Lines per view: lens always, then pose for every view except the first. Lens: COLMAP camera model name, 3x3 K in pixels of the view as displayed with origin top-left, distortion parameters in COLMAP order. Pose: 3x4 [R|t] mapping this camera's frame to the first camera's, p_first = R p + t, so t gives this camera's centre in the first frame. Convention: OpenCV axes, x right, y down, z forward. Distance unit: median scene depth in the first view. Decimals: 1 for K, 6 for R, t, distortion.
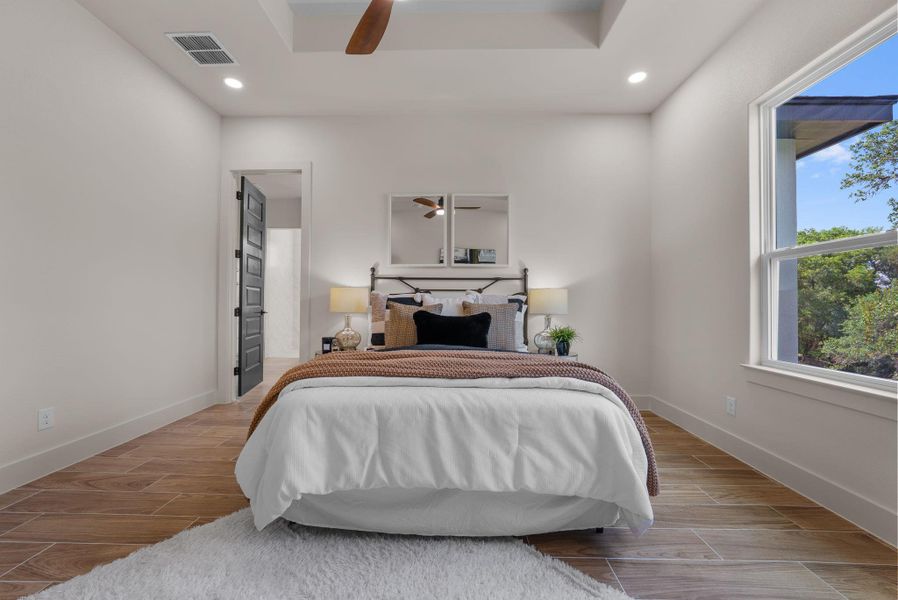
lens RADIAL K [[332.0, 0, 449.4], [0, 332.0, 303.4], [0, 0, 1]] dist [-0.007805, 0.000605]
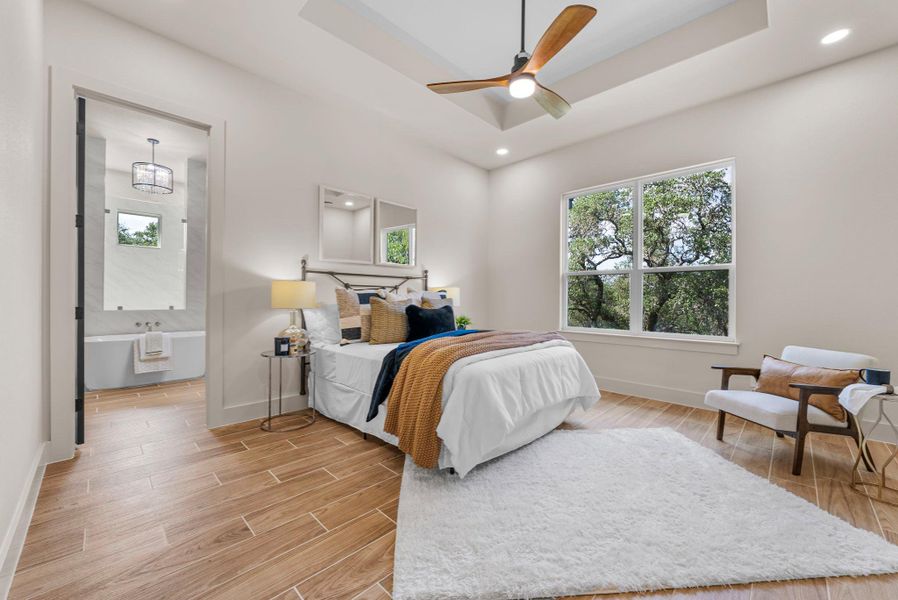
lens RADIAL K [[349.9, 0, 433.2], [0, 349.9, 300.9], [0, 0, 1]] dist [-0.000878, -0.000044]
pose [[0.708309, -0.006792, 0.705869, -0.795744], [-0.001206, 0.999941, 0.010832, -0.005251], [-0.705901, -0.008523, 0.708259, 0.062300]]
